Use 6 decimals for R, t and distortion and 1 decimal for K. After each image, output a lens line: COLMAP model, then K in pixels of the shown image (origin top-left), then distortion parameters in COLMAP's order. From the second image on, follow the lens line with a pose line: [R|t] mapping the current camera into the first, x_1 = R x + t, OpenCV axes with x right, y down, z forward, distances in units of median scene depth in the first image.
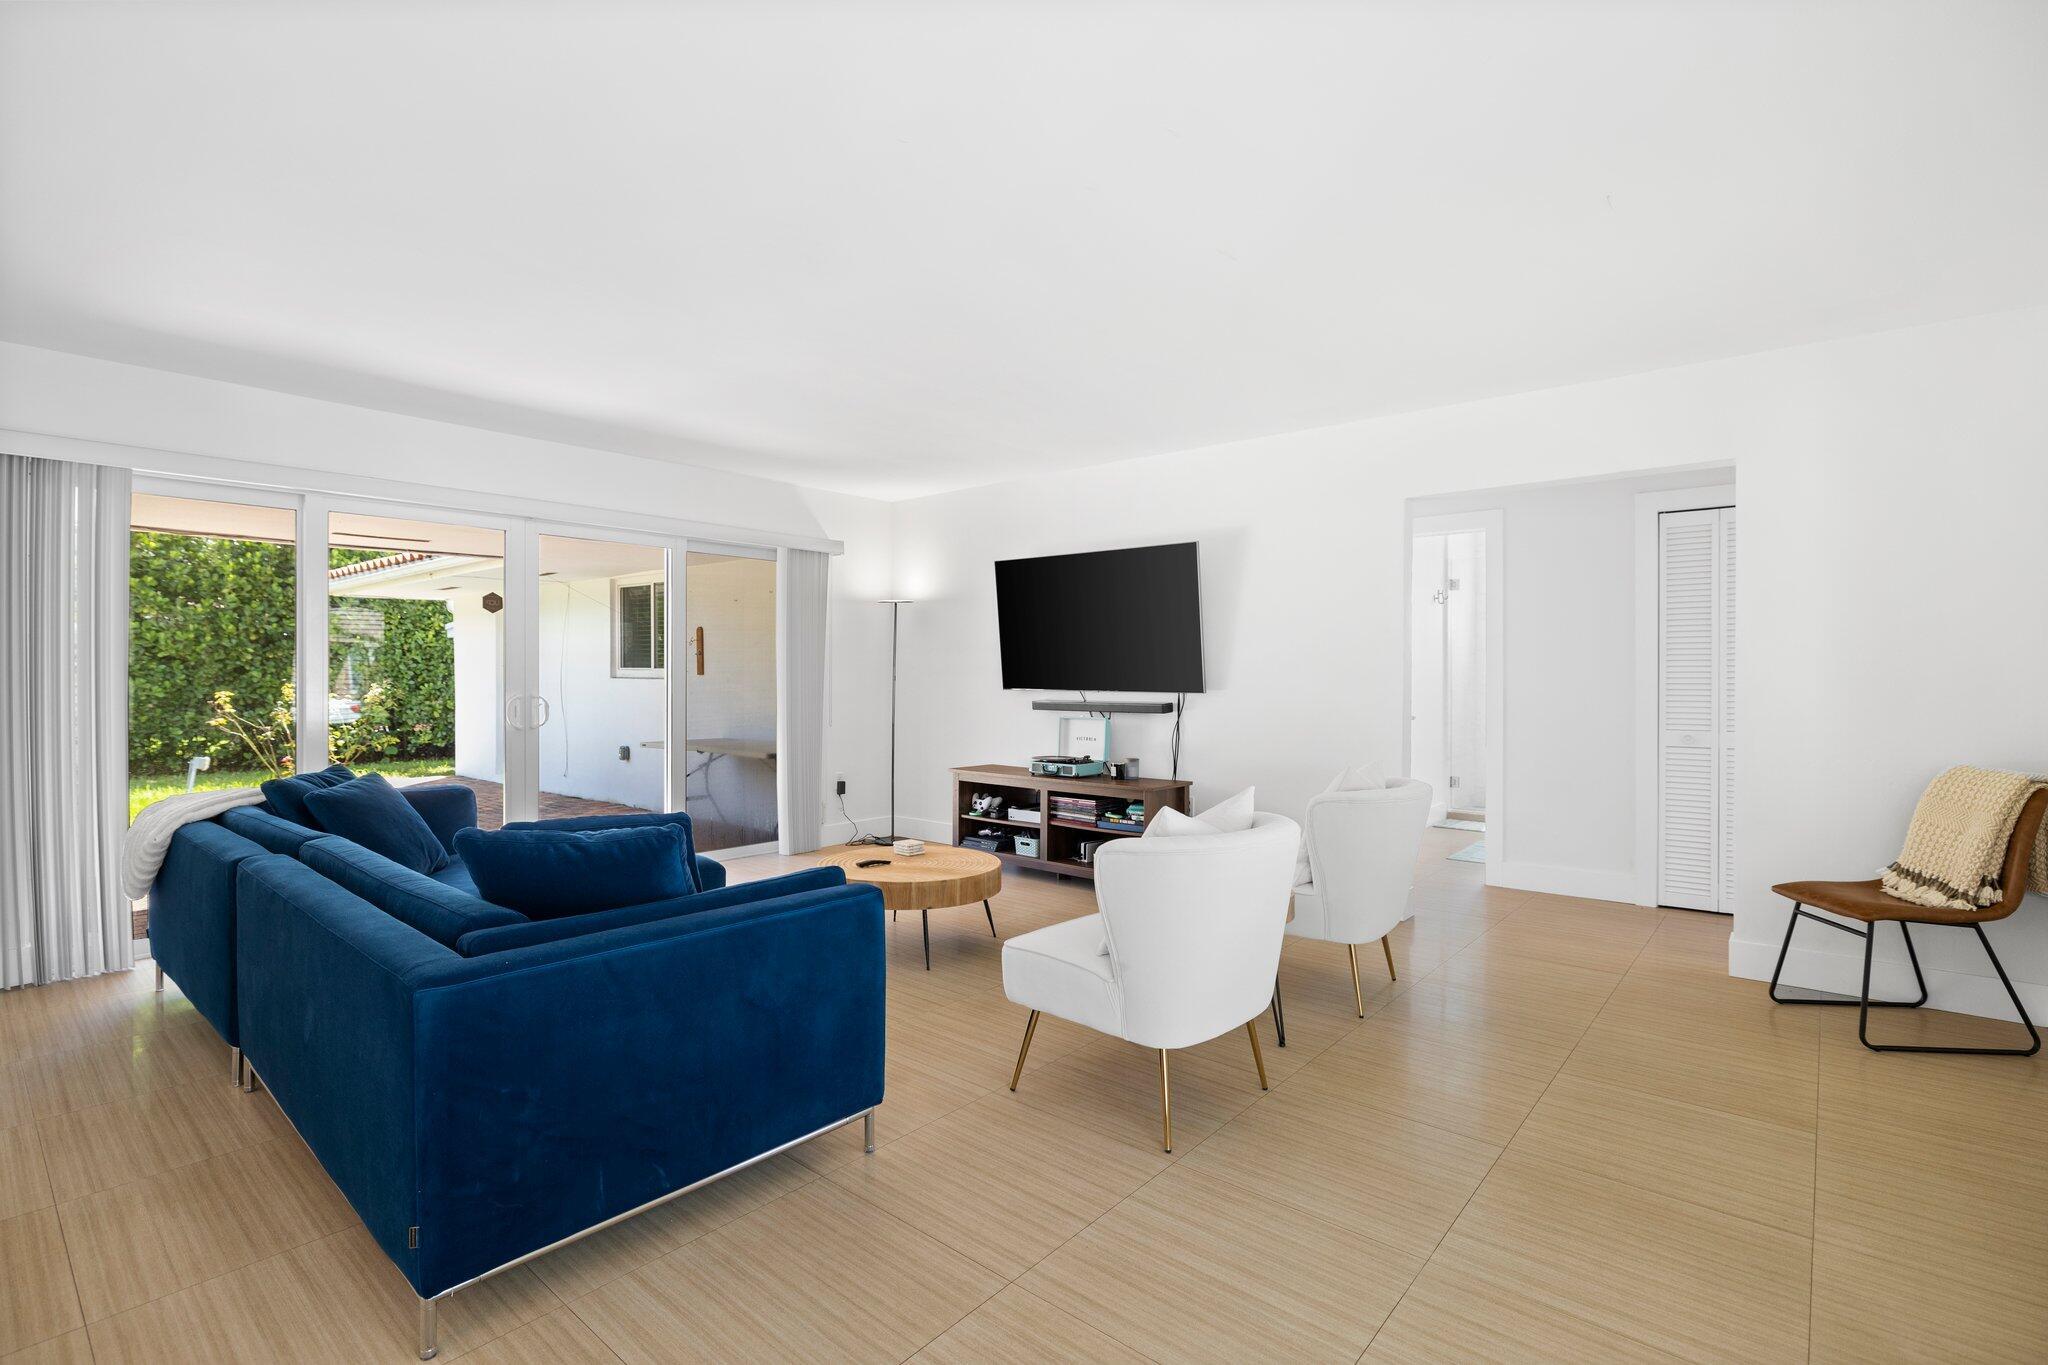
lens RADIAL K [[943.7, 0, 1031.7], [0, 943.7, 677.3], [0, 0, 1]] dist [-0.004807, -0.001033]
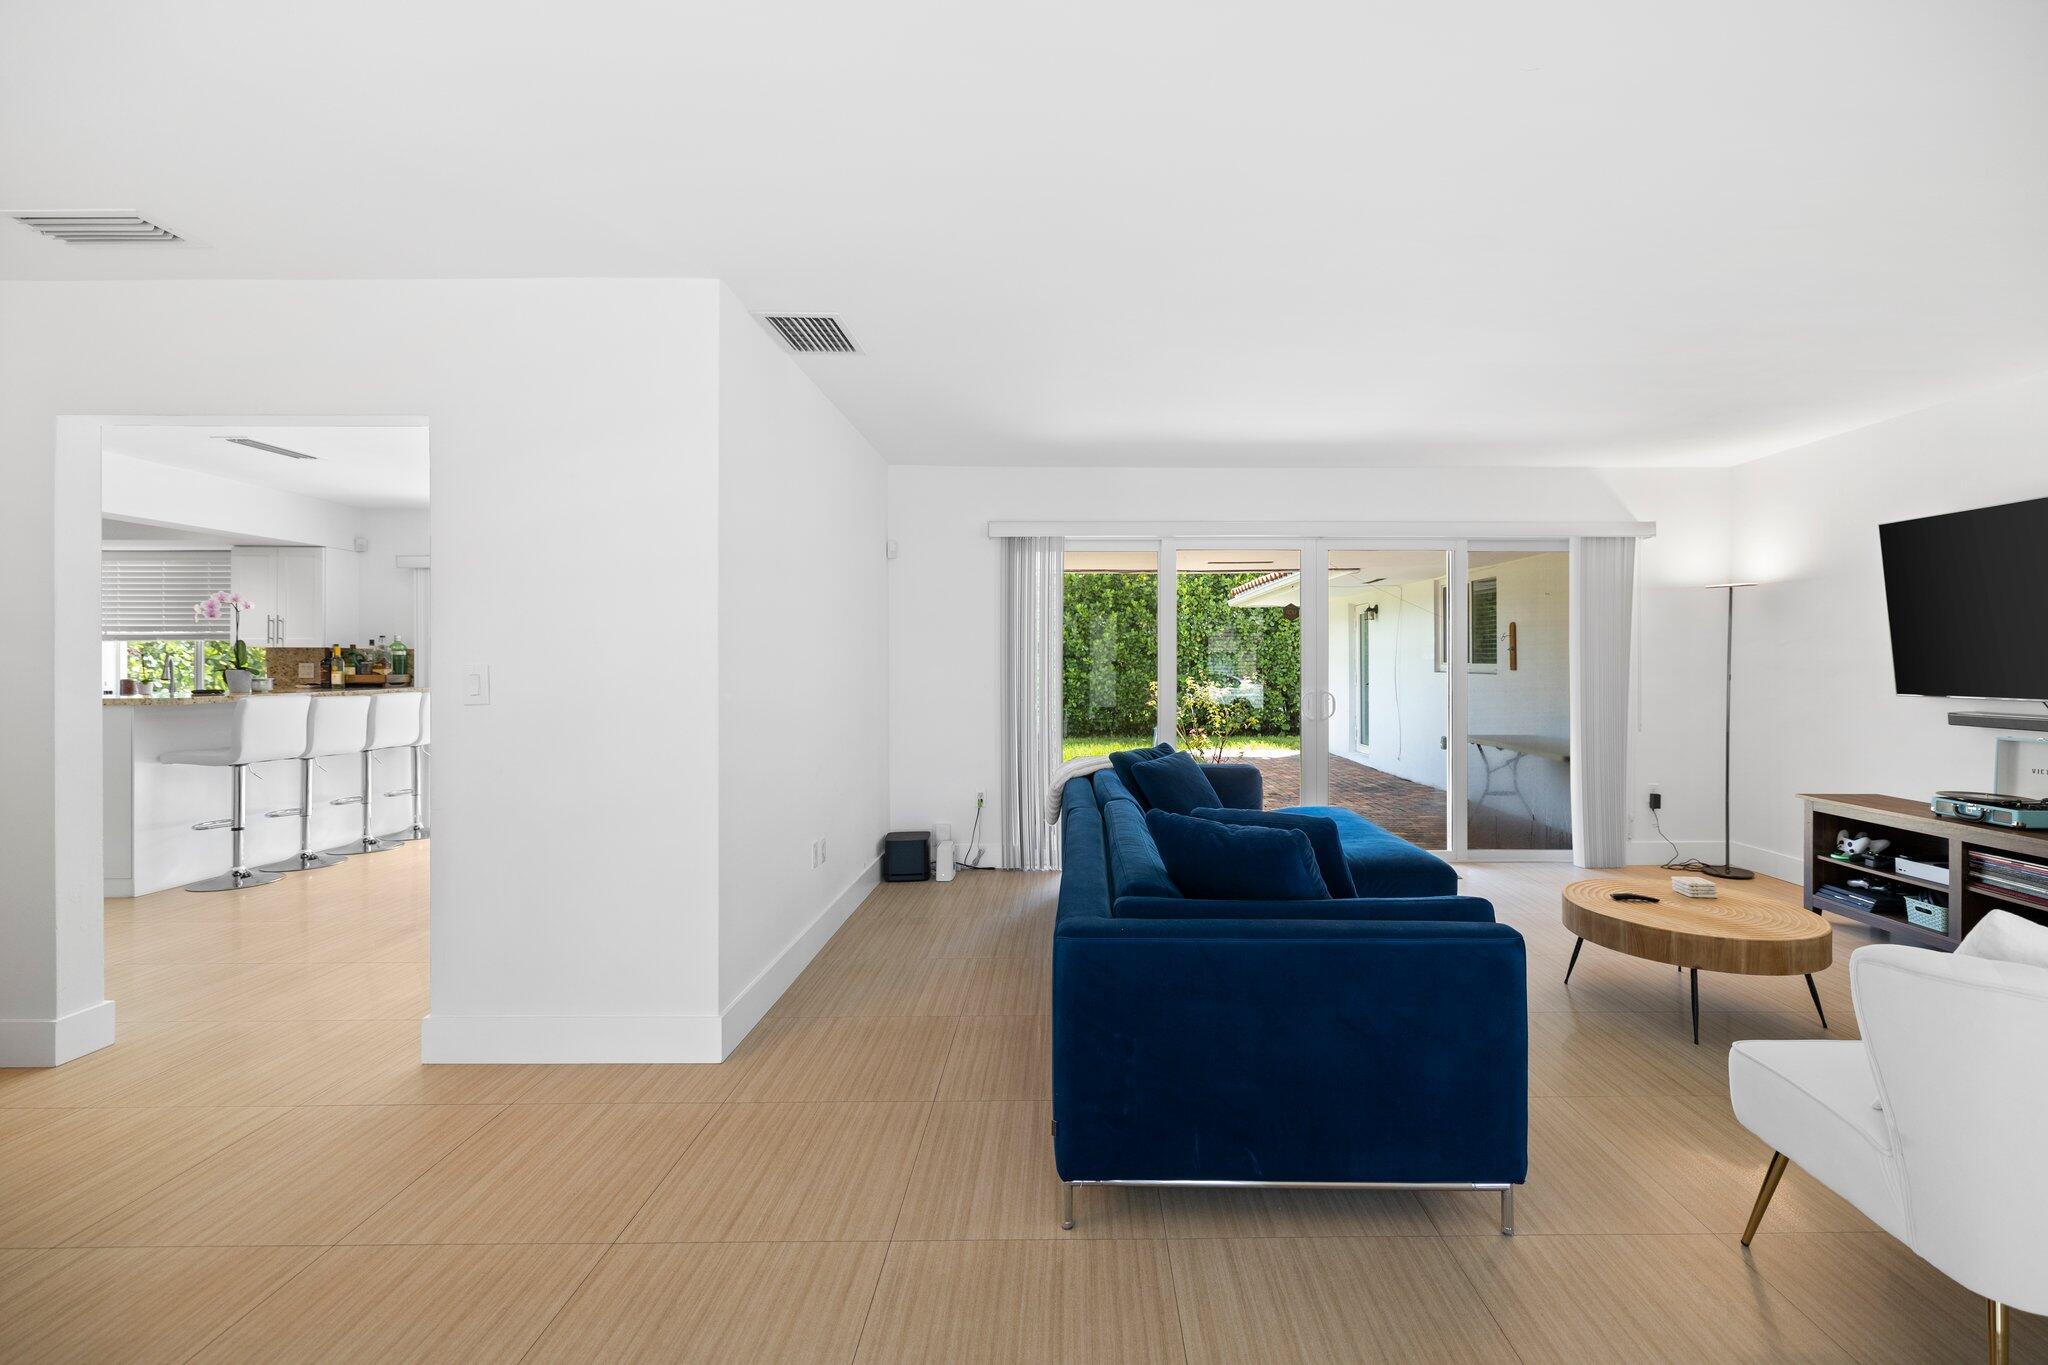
lens RADIAL K [[876.1, 0, 1080.2], [0, 876.1, 657.7], [0, 0, 1]] dist [-0.003109, 0.000642]
pose [[0.652858, -0.005580, -0.757460, 0.081290], [-0.001430, 0.999962, -0.008599, -0.010945], [0.757479, 0.006697, 0.652825, 0.070987]]
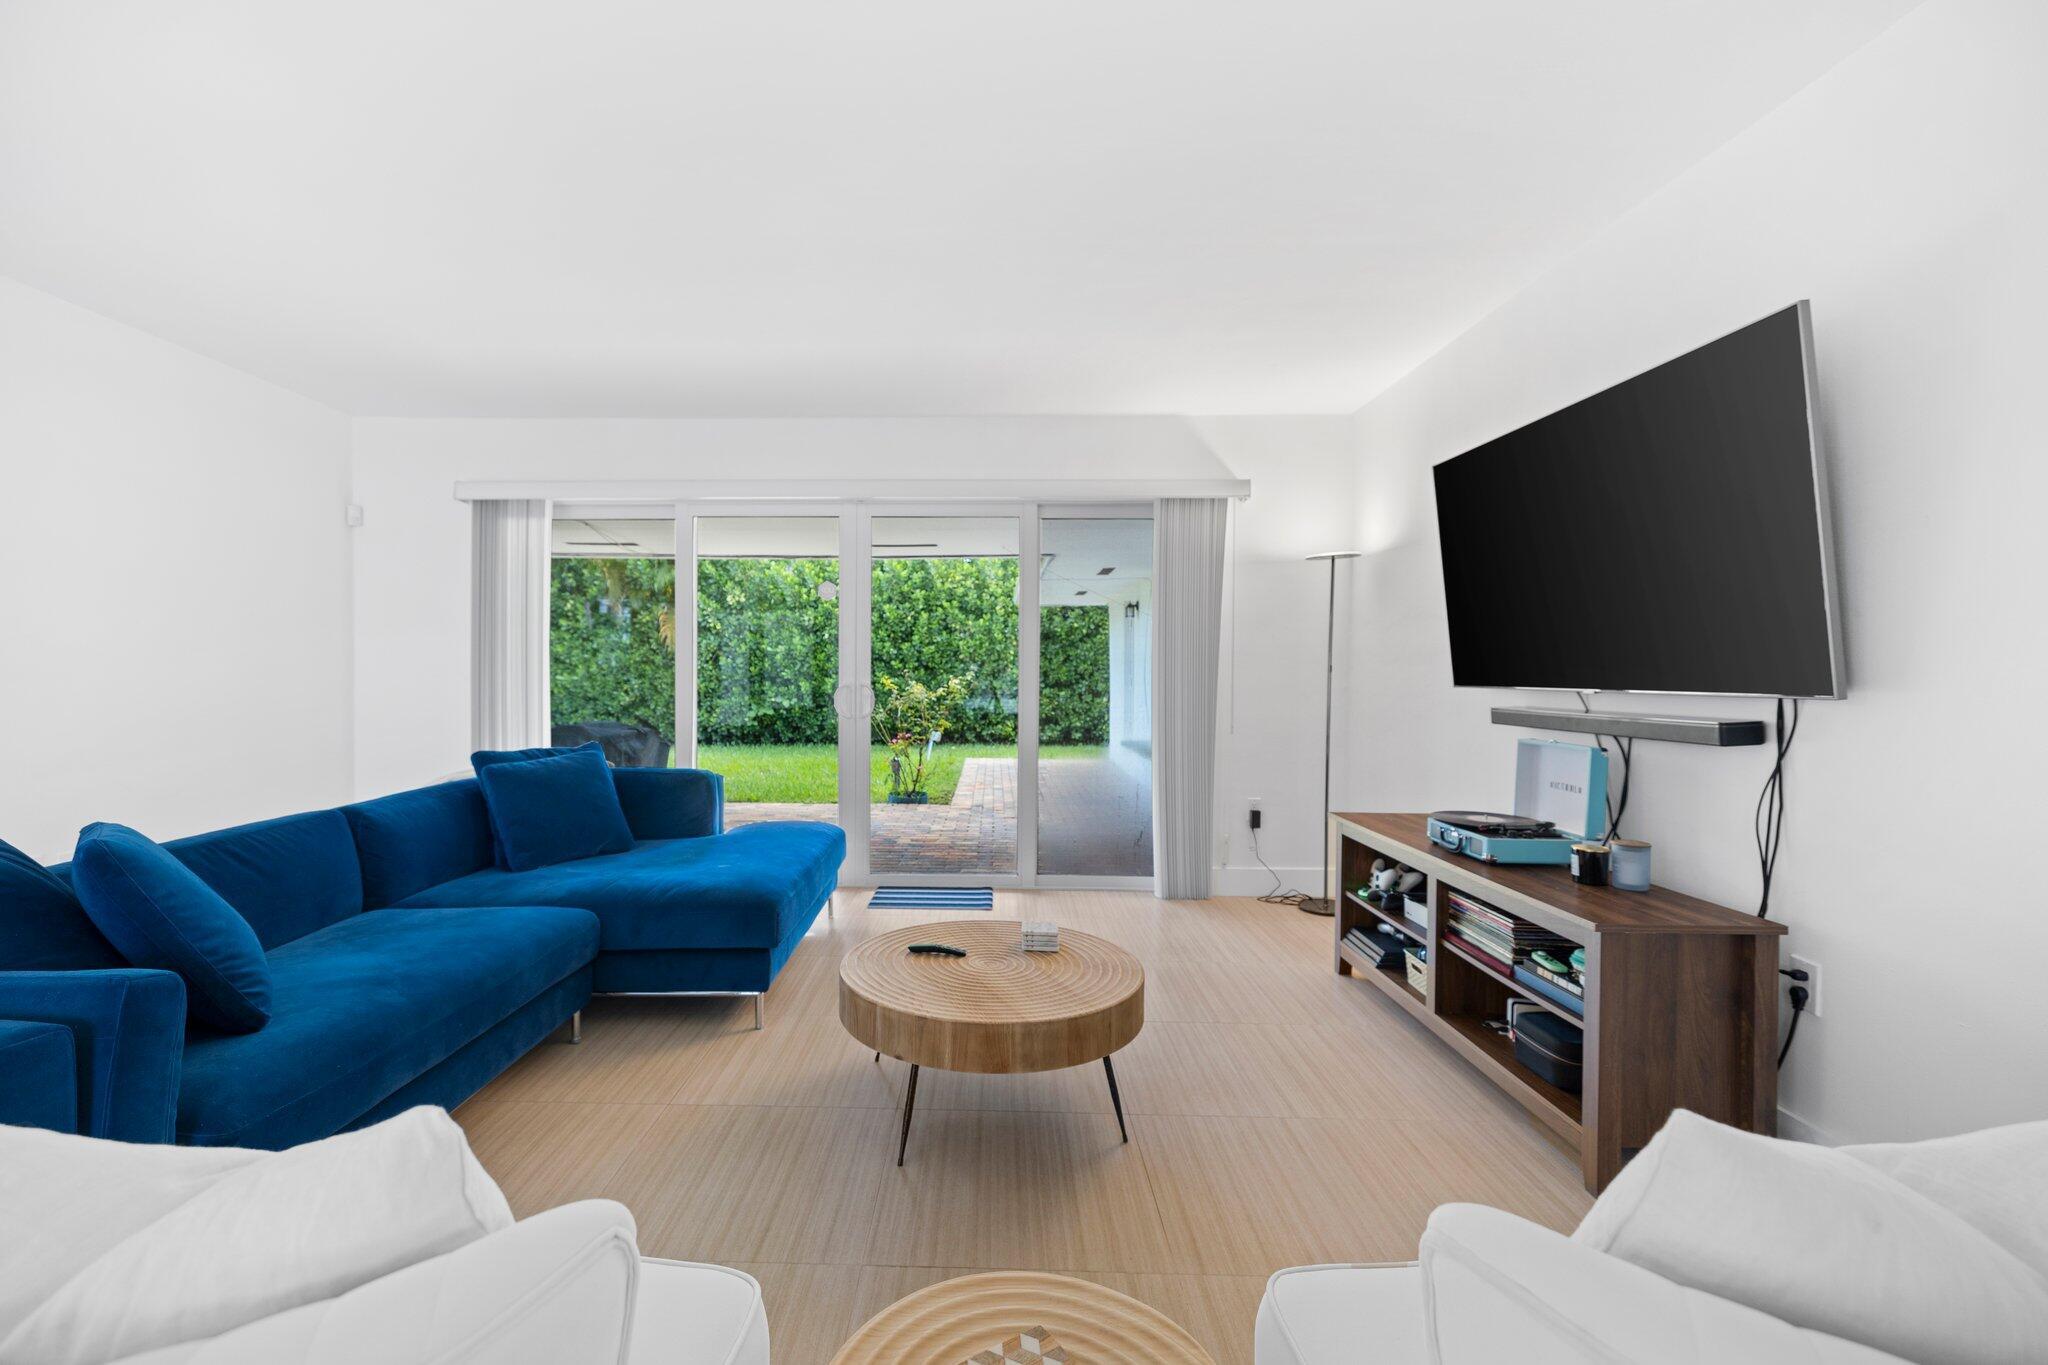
lens RADIAL K [[876.1, 0, 977.1], [0, 876.1, 680.6], [0, 0, 1]] dist [-0.003109, 0.000642]
pose [[0.623819, 0.008301, -0.781525, 0.232833], [-0.006642, 0.999964, 0.005320, 0.009533], [0.781541, 0.001872, 0.623852, 0.495626]]
